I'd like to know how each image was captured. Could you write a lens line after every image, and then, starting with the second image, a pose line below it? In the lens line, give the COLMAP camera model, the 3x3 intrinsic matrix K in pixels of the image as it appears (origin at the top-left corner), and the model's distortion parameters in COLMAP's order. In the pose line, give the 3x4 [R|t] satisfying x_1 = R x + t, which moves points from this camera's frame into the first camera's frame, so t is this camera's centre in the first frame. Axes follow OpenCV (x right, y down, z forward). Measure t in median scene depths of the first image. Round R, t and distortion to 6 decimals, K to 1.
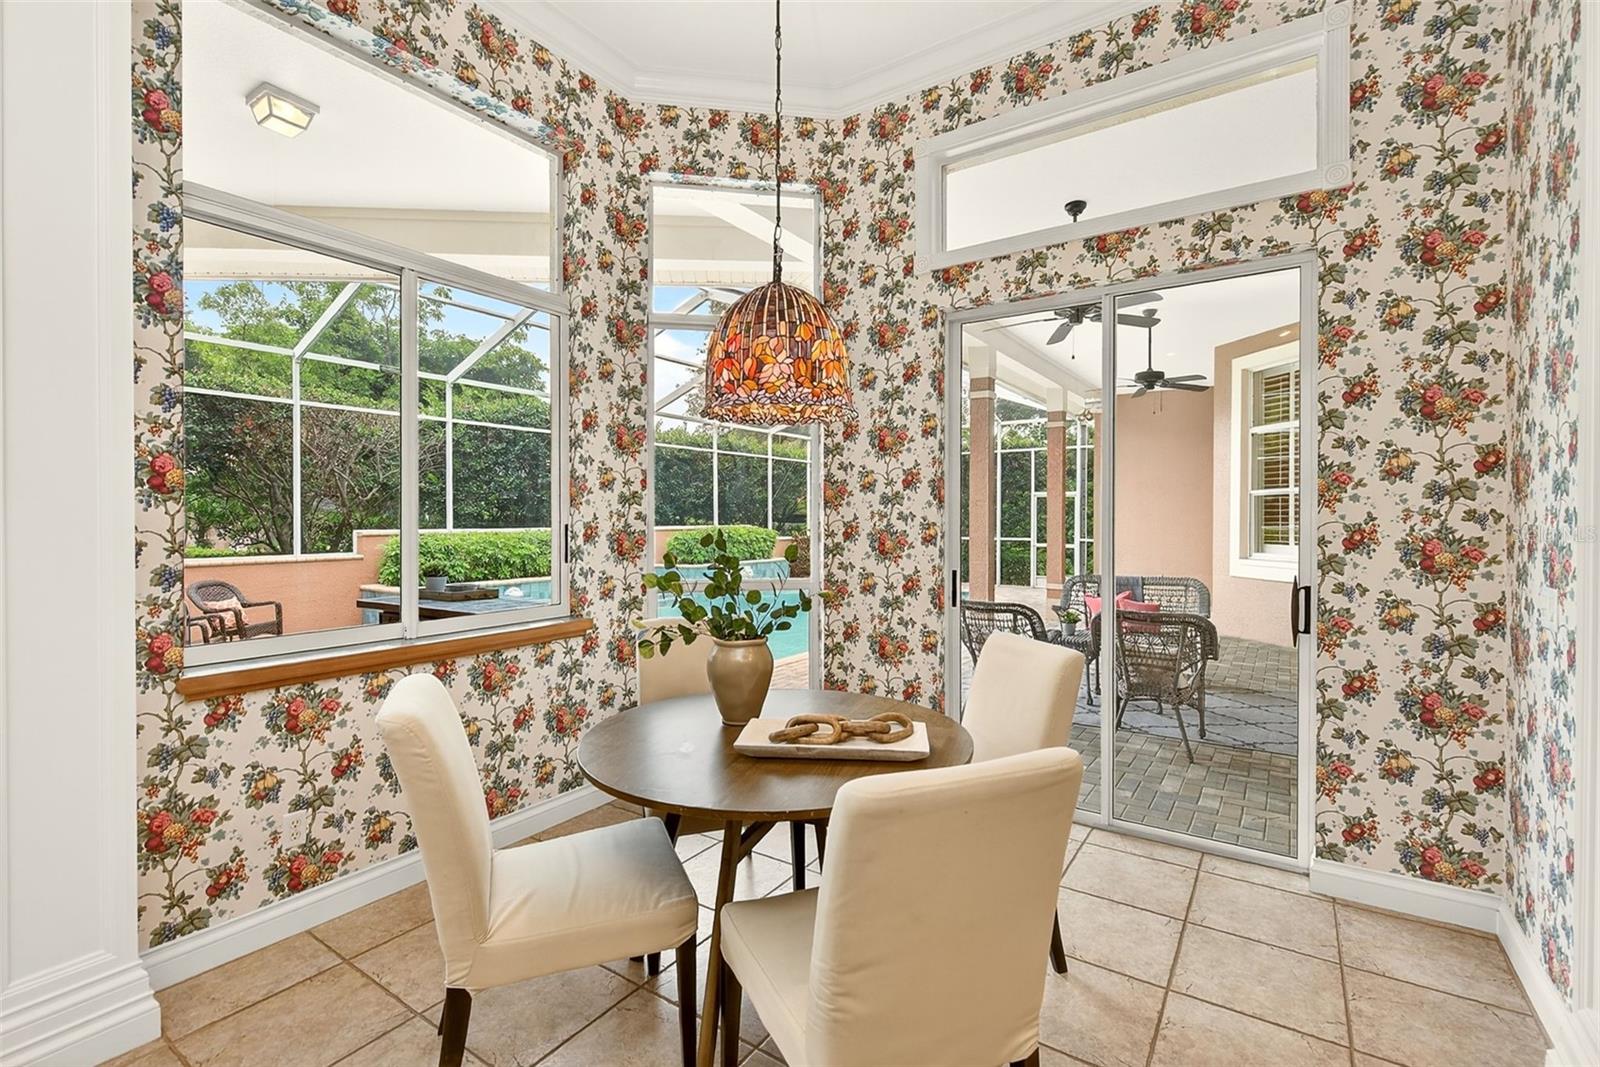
lens RADIAL K [[713.6, 0, 800.0], [0, 713.6, 533.5], [0, 0, 1]] dist [-0.007877, -0.000309]
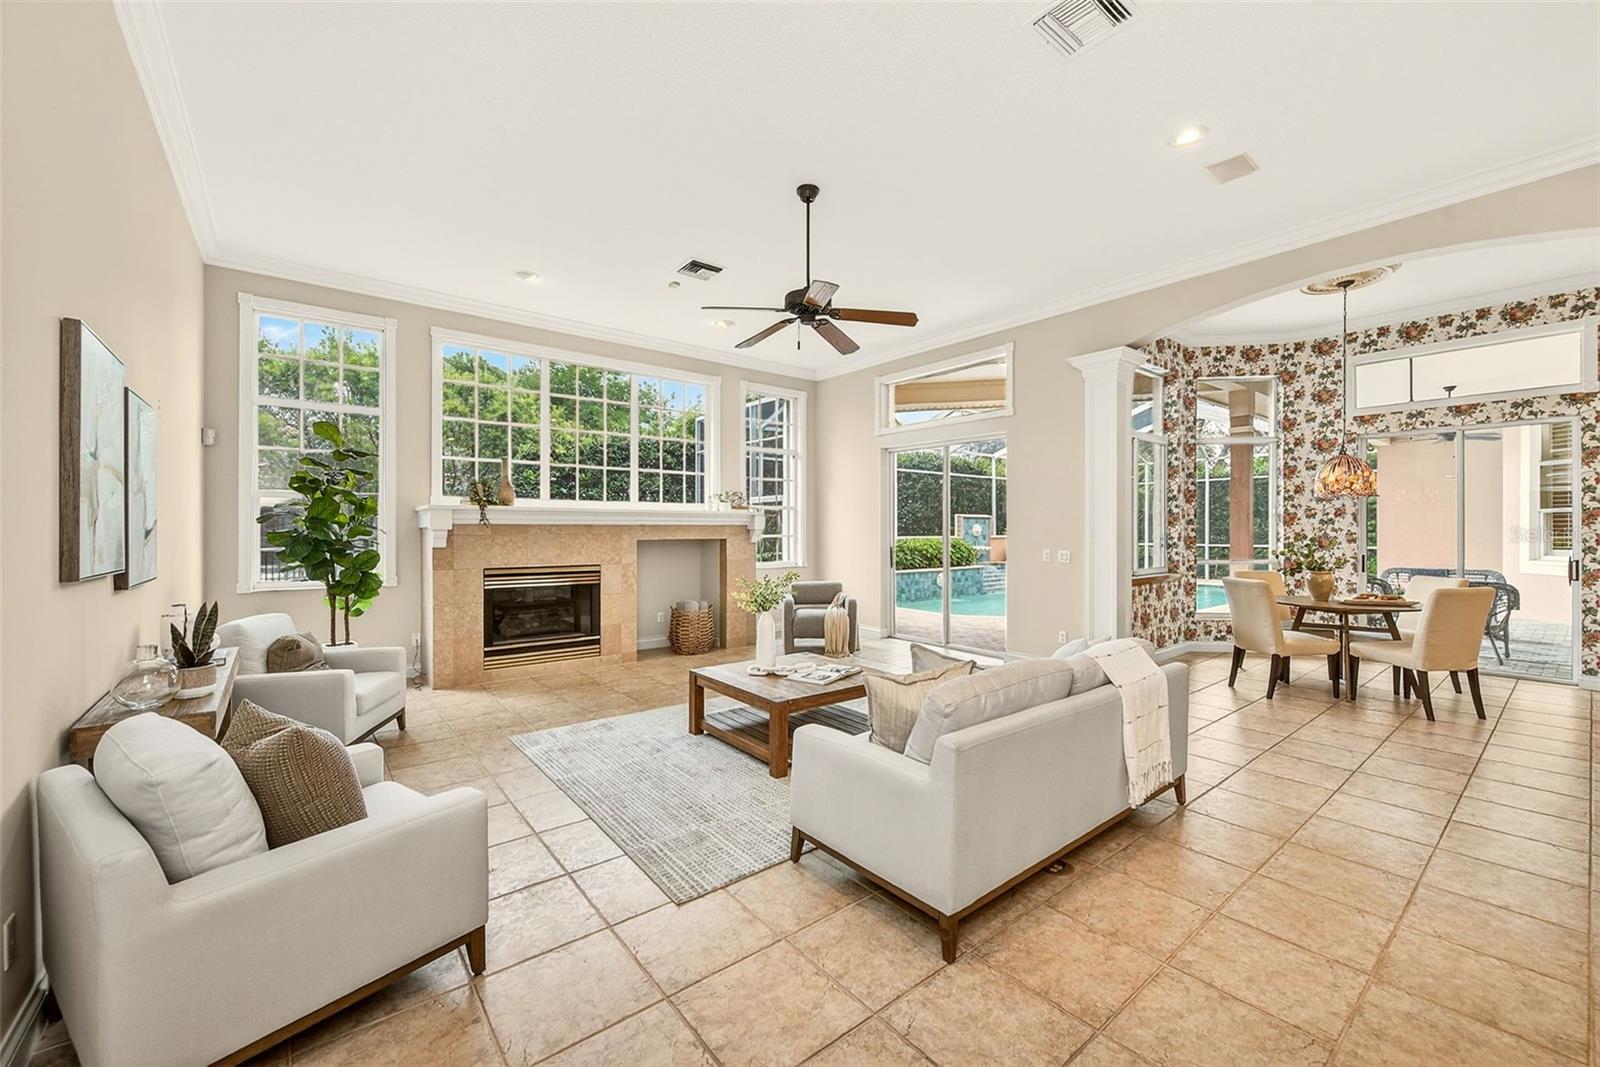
lens RADIAL K [[627.5, 0, 800.0], [0, 627.5, 533.5], [0, 0, 1]] dist [-0.000020, -0.002393]
pose [[0.955128, 0.001021, -0.296192, -0.845273], [-0.005314, 0.999892, -0.013690, 0.022545], [0.296146, 0.014650, 0.955030, -1.298284]]
